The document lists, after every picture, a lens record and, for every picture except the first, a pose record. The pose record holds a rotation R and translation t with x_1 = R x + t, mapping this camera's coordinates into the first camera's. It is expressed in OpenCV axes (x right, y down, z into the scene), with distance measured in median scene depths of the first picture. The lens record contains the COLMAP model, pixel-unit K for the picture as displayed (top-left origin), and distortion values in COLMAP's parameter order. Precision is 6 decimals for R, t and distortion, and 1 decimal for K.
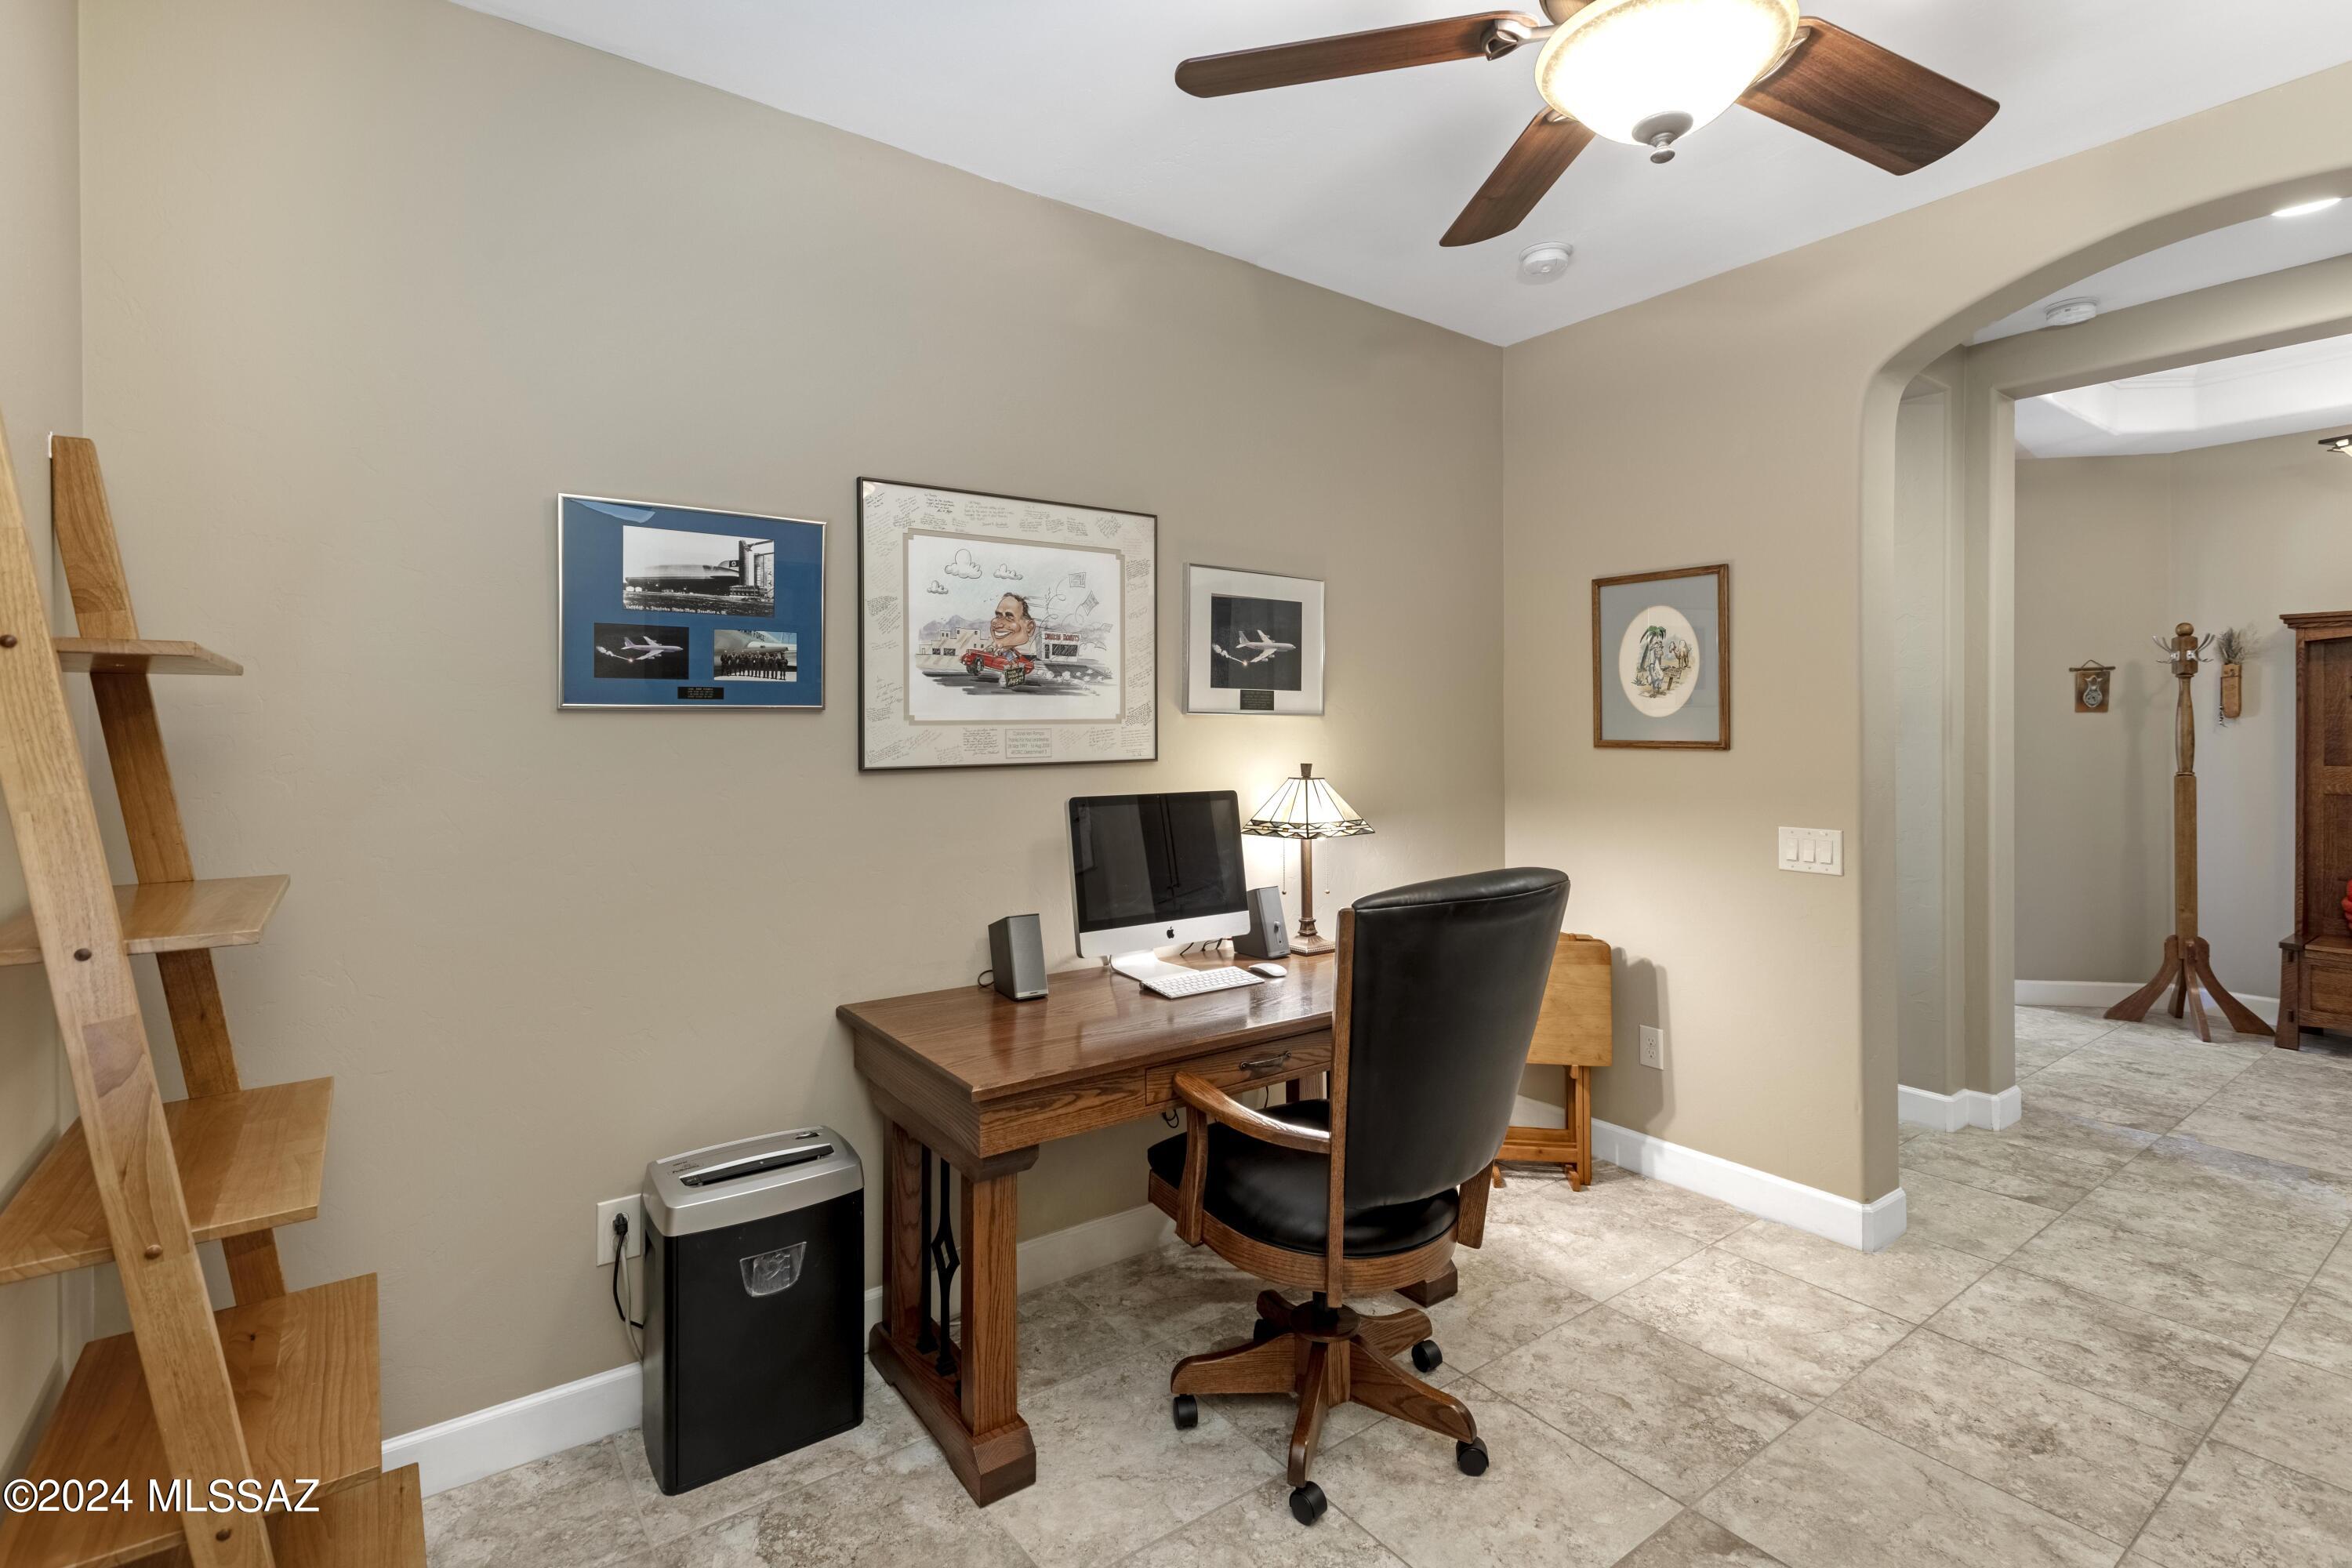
lens RADIAL K [[1106.5, 0, 1213.8], [0, 1106.5, 721.7], [0, 0, 1]] dist [0.013693, -0.002242]
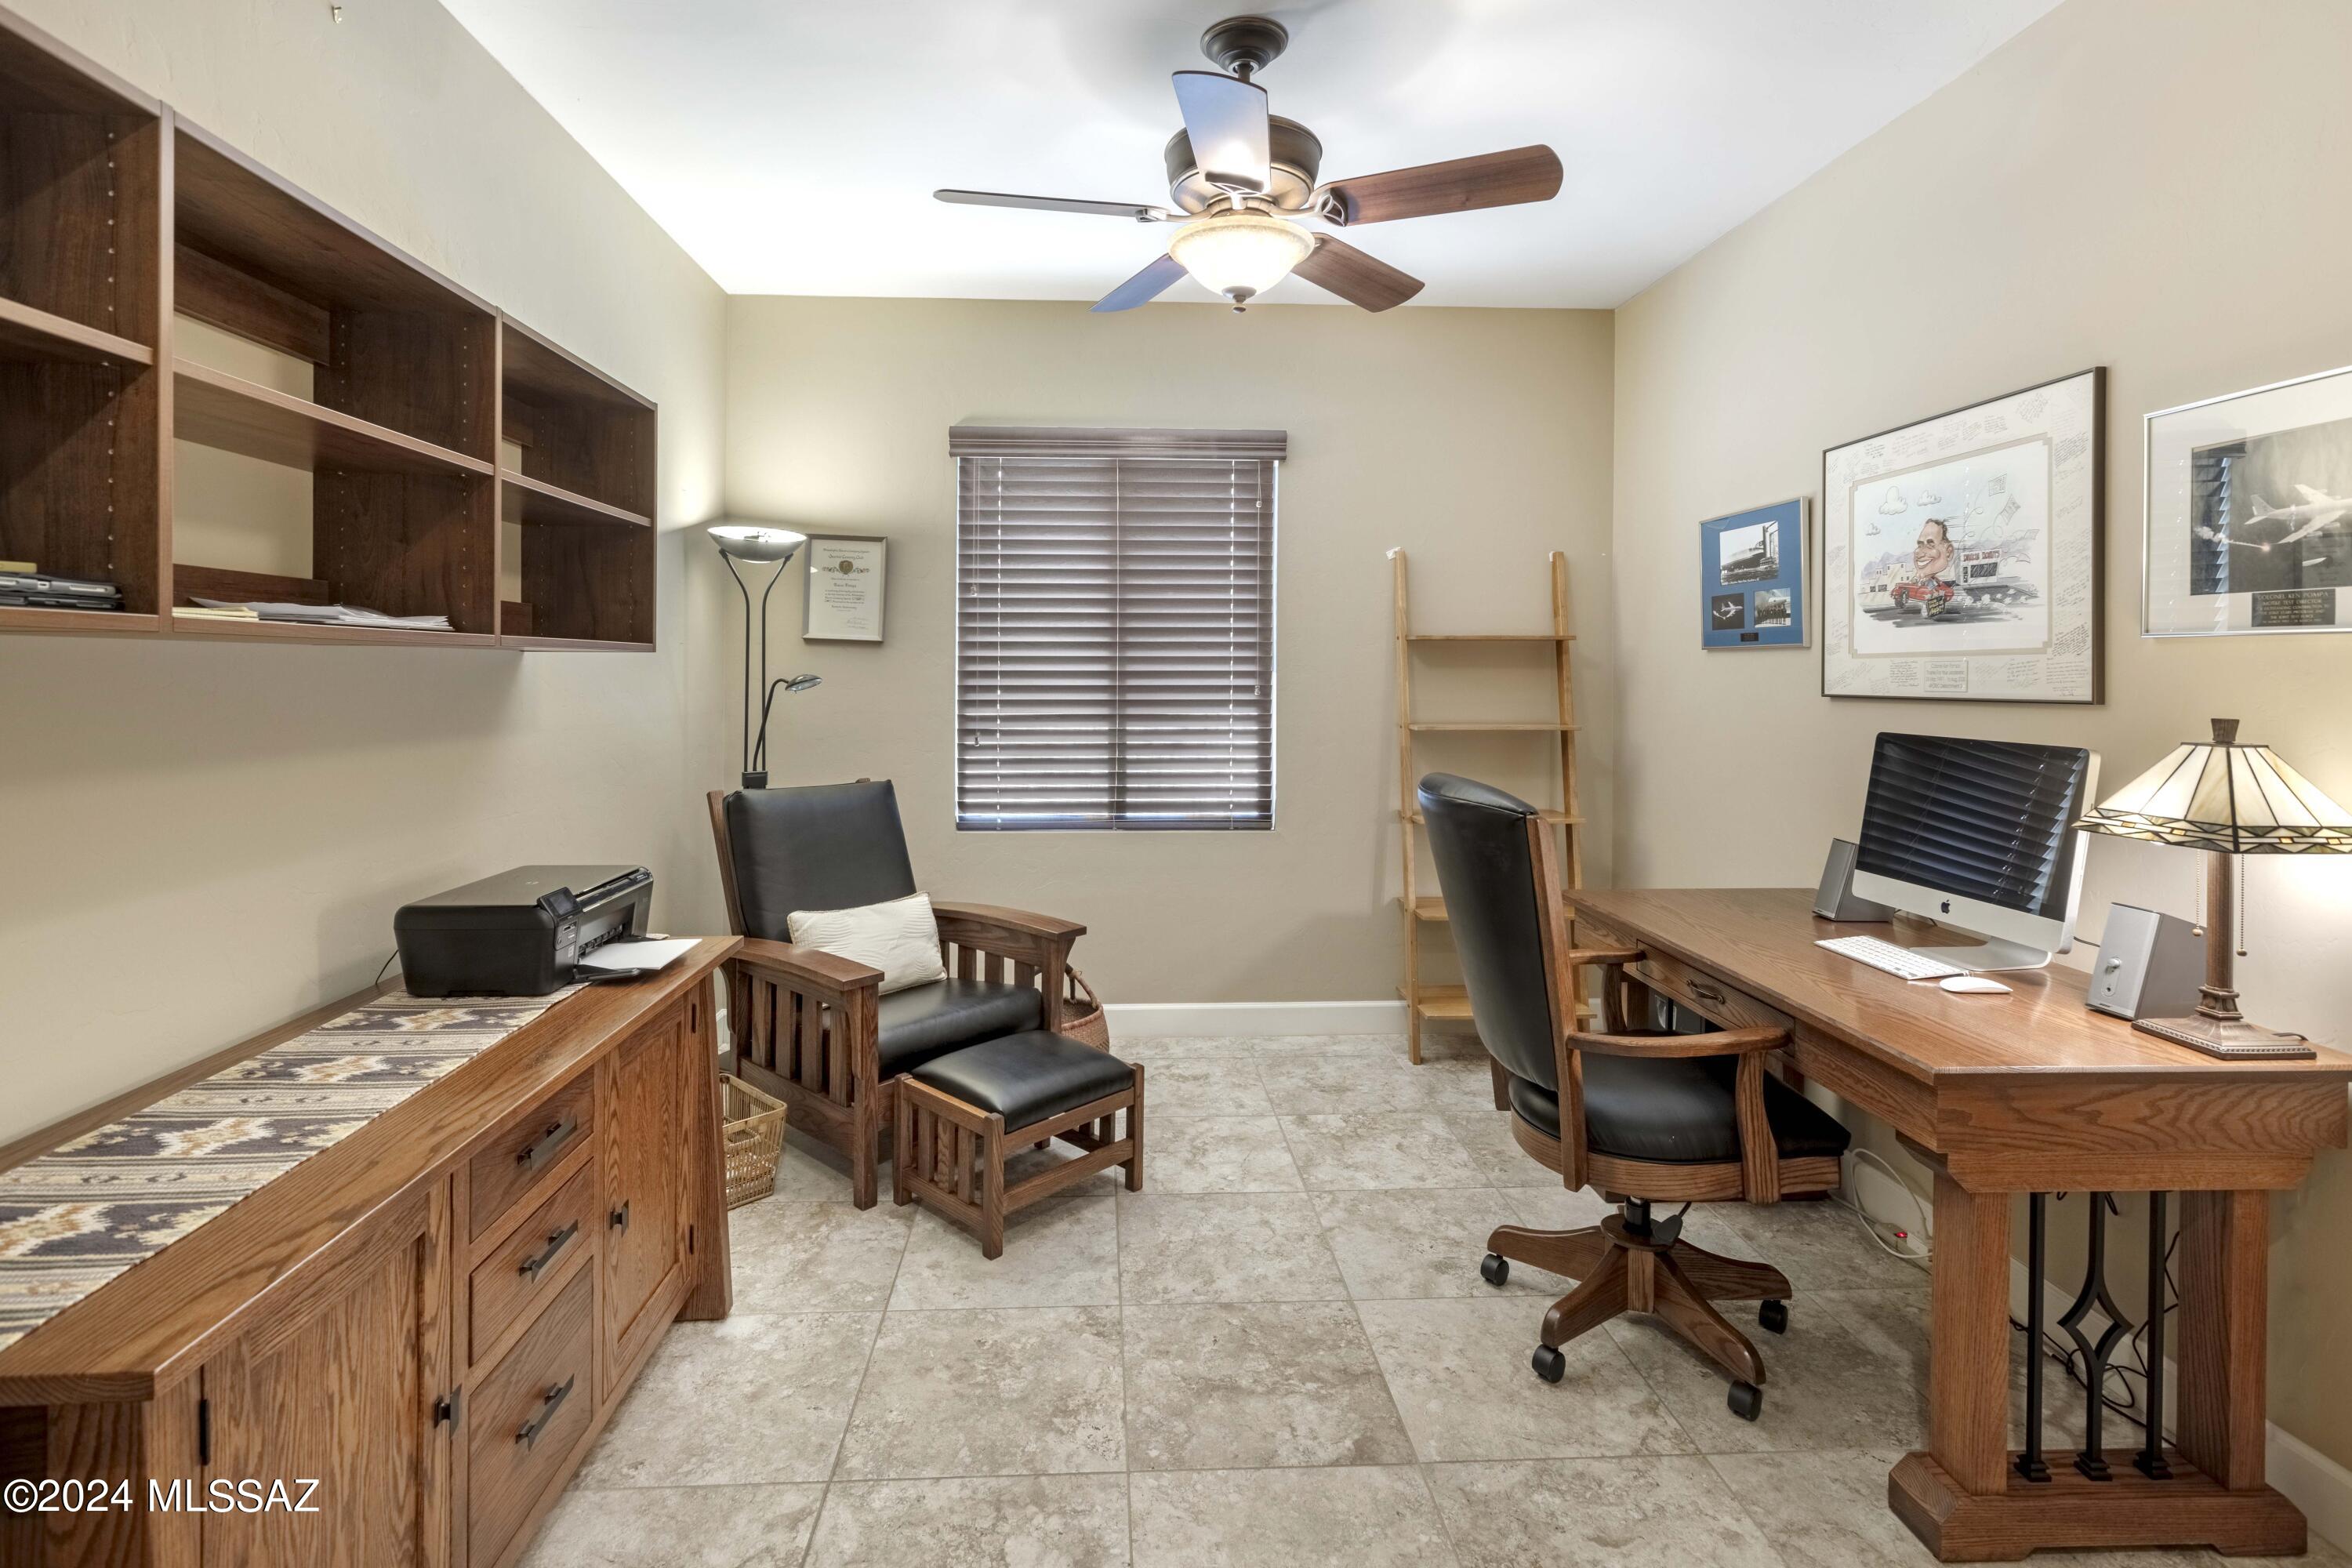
lens RADIAL K [[1106.5, 0, 1154.3], [0, 1106.5, 673.5], [0, 0, 1]] dist [0.013693, -0.002242]
pose [[-0.556389, -0.001881, -0.830920, 1.013457], [-0.007951, 0.999964, 0.003060, 0.019980], [0.830884, 0.008309, -0.556383, 1.007383]]
